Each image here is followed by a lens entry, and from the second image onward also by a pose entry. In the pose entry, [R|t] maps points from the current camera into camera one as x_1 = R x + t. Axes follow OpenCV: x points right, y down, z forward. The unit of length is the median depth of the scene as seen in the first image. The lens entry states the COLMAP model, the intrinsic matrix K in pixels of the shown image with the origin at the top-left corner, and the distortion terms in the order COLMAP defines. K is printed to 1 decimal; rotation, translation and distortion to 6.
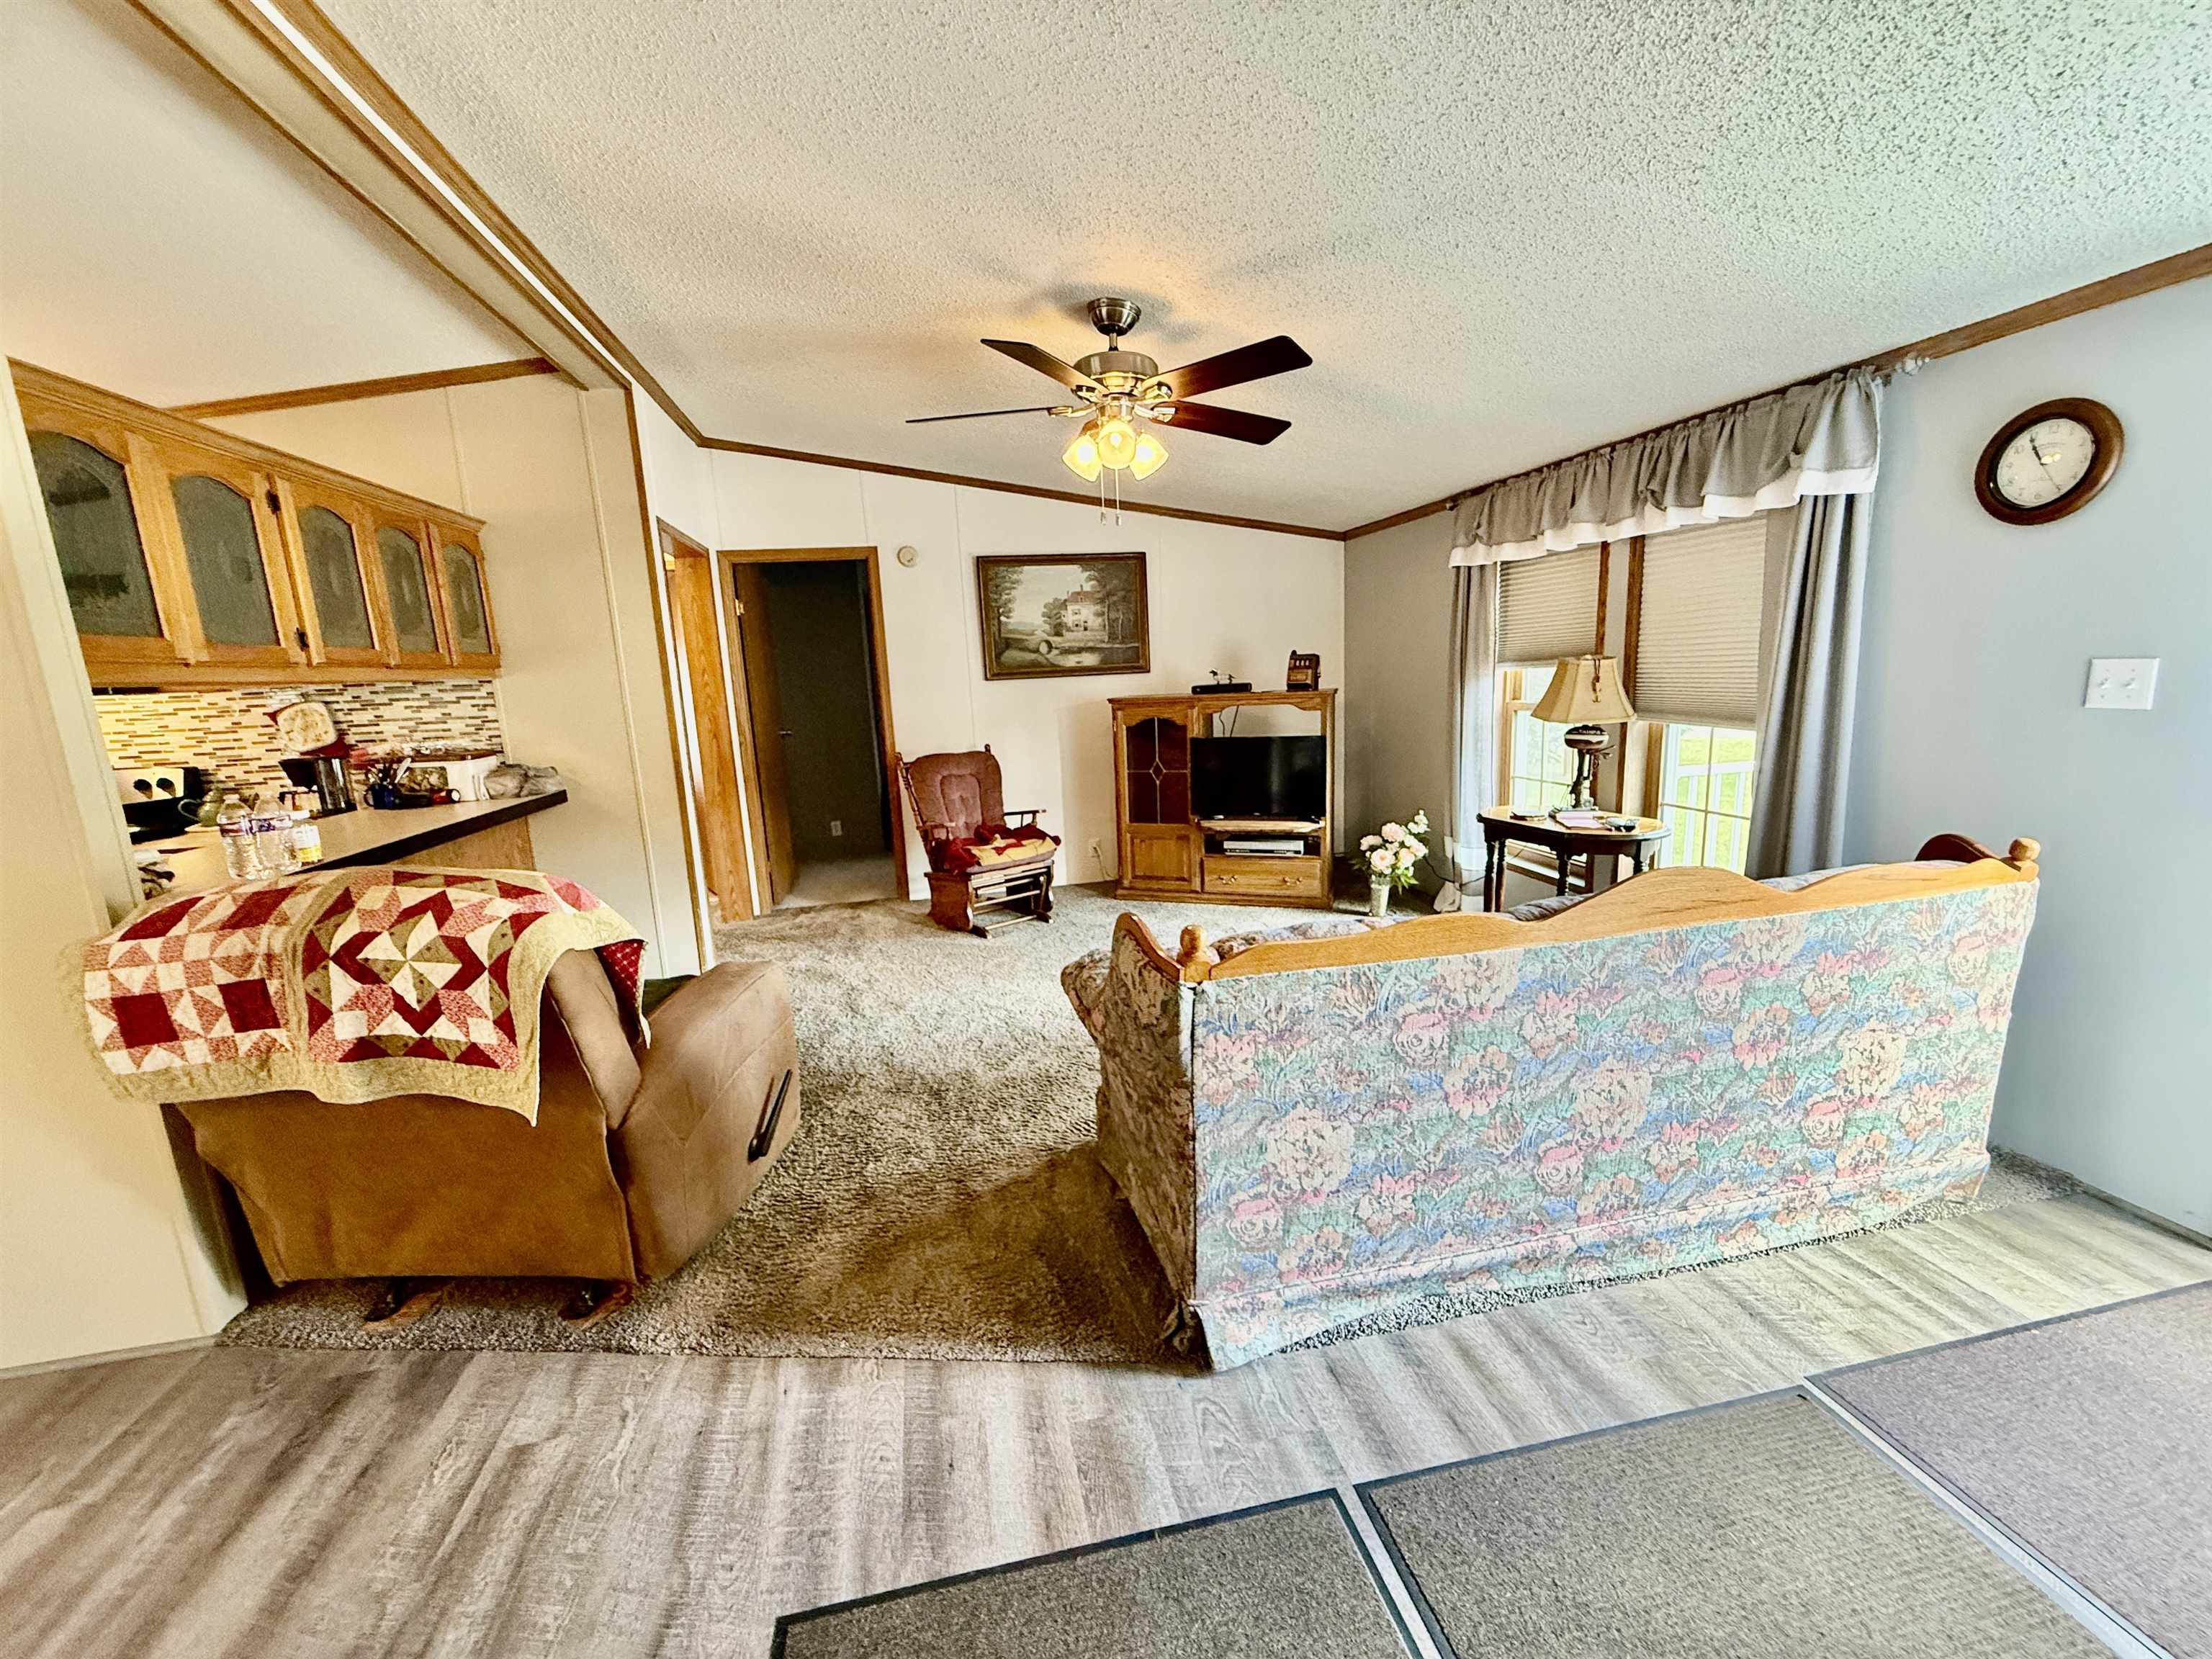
lens RADIAL K [[881.0, 0, 1101.8], [0, 881.0, 827.0], [0, 0, 1]] dist [-0.003874, 0.000975]
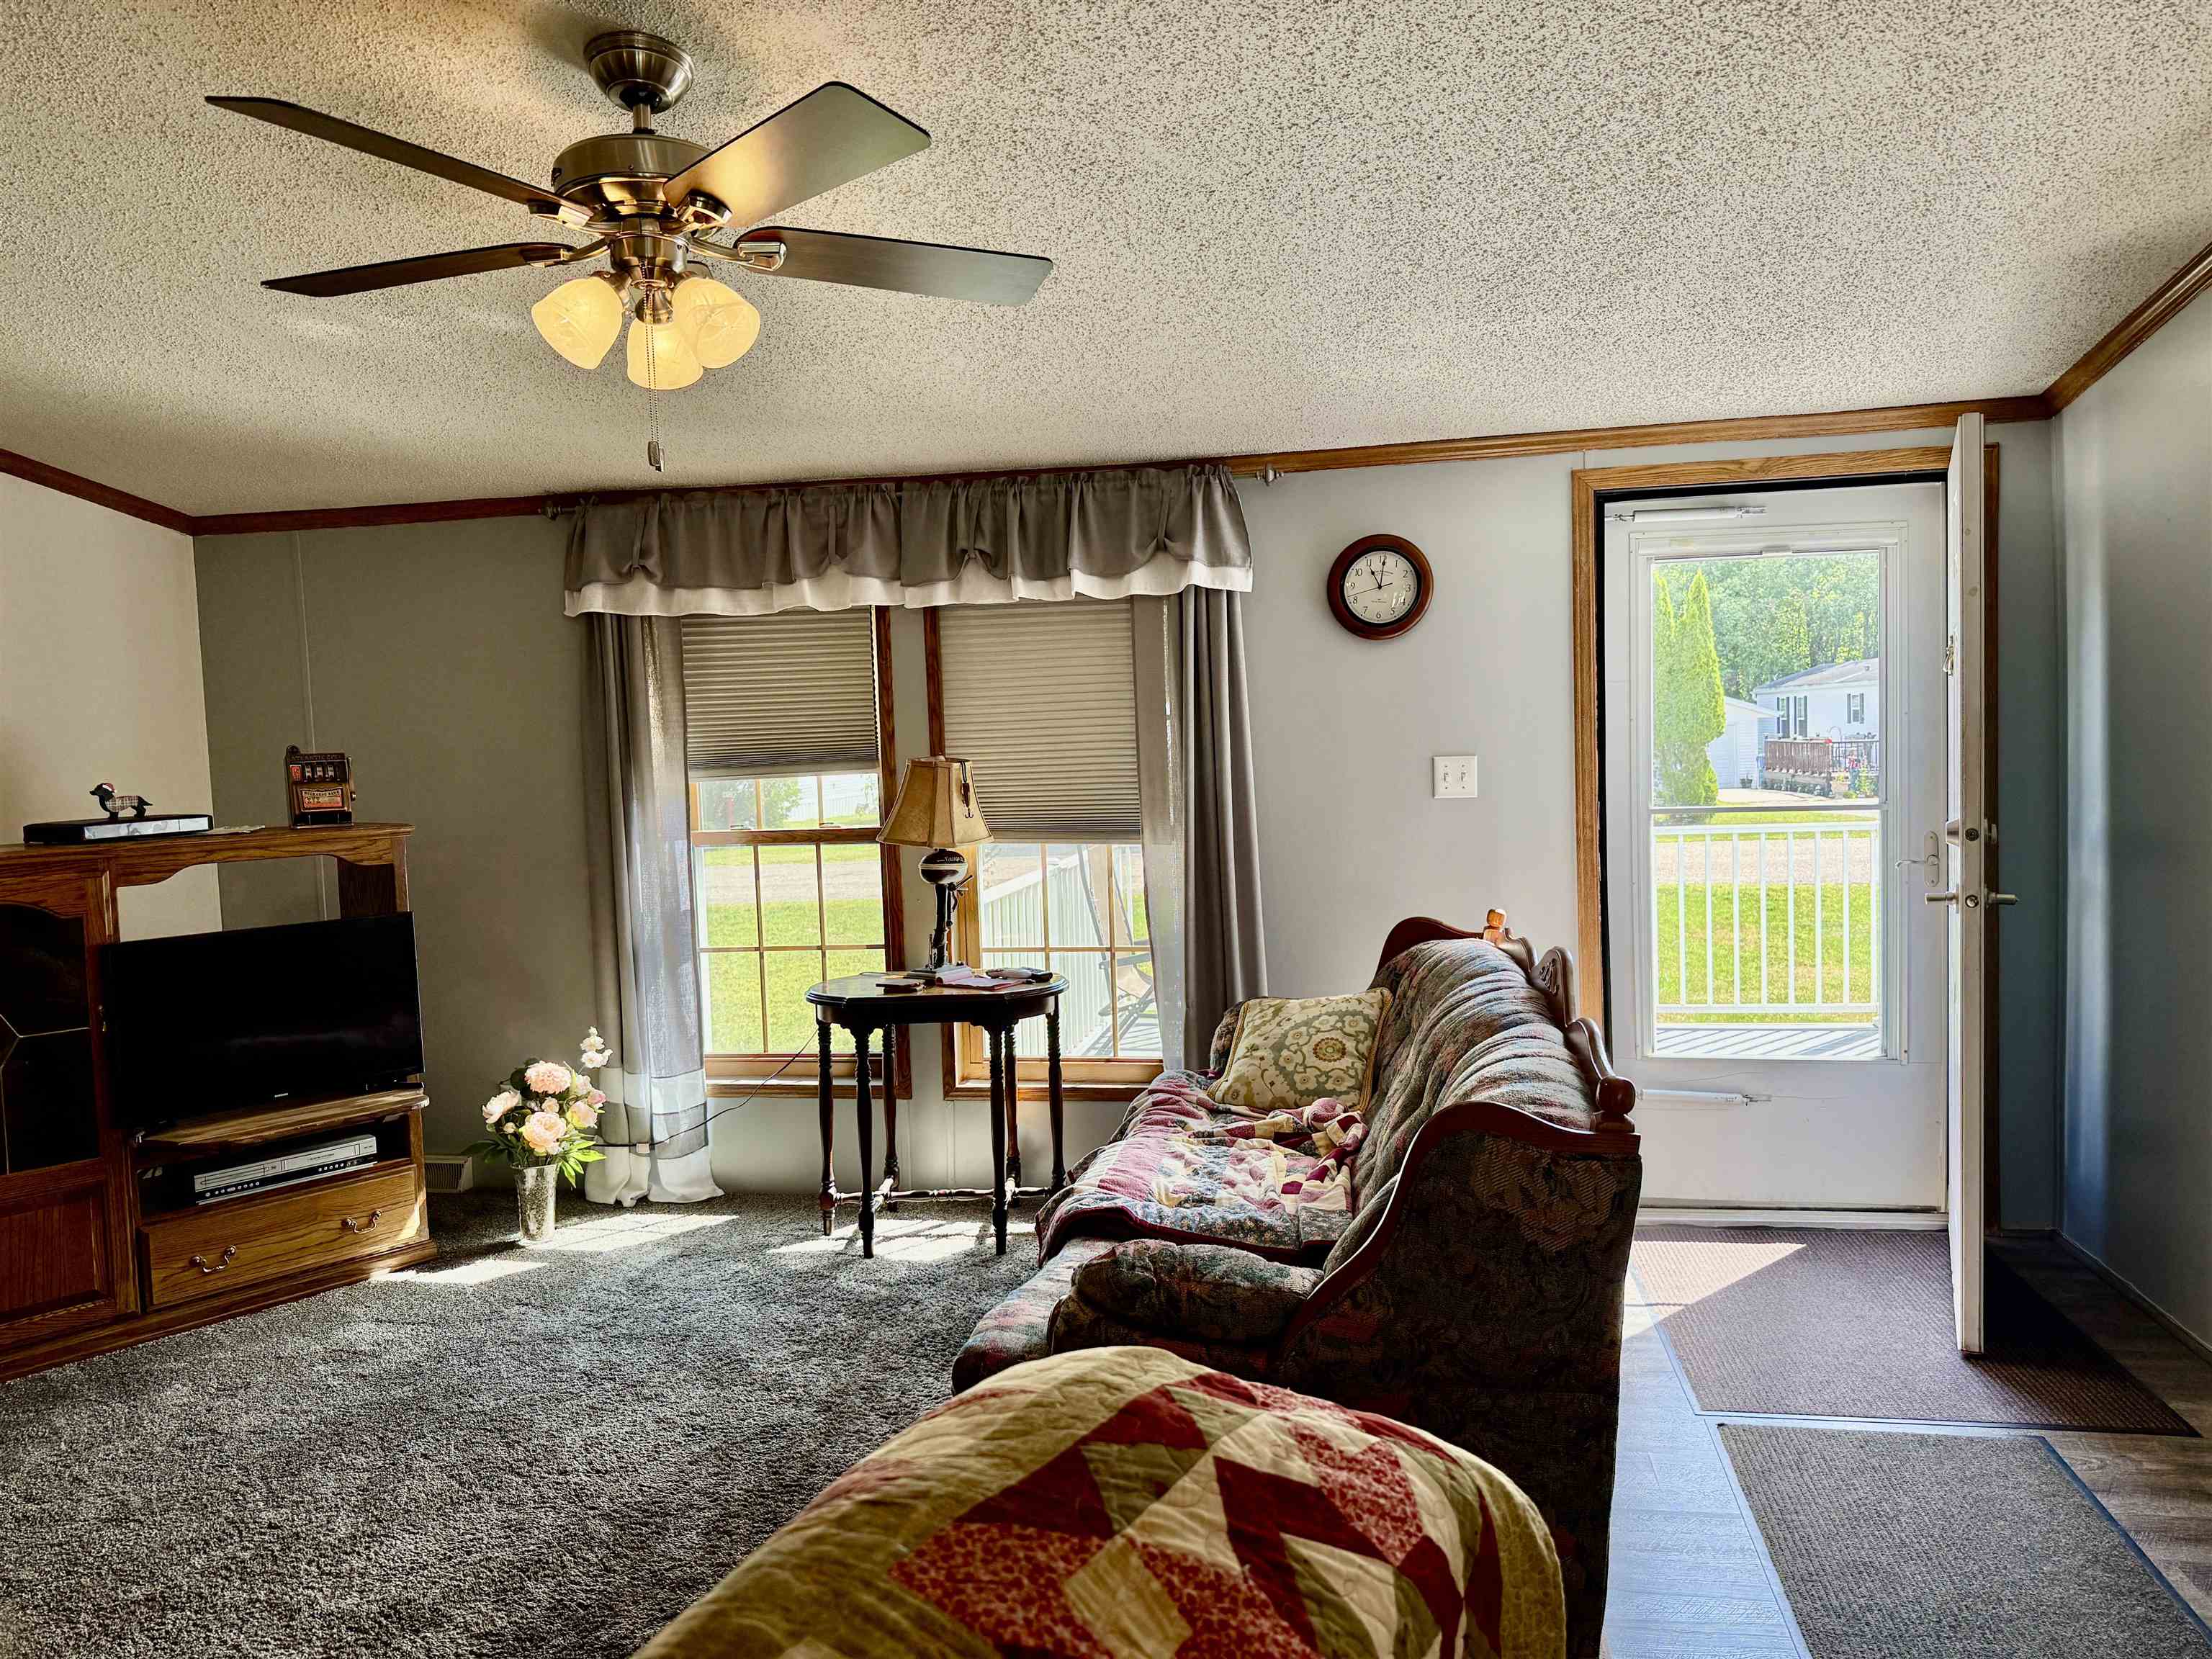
lens RADIAL K [[1557.6, 0, 1107.3], [0, 1557.6, 823.7], [0, 0, 1]] dist [0.031457, -0.037988]
pose [[0.375735, -0.021814, 0.926470, -0.414302], [0.180844, 0.982229, -0.050215, -0.035057], [-0.908911, 0.186415, 0.373003, 0.282939]]
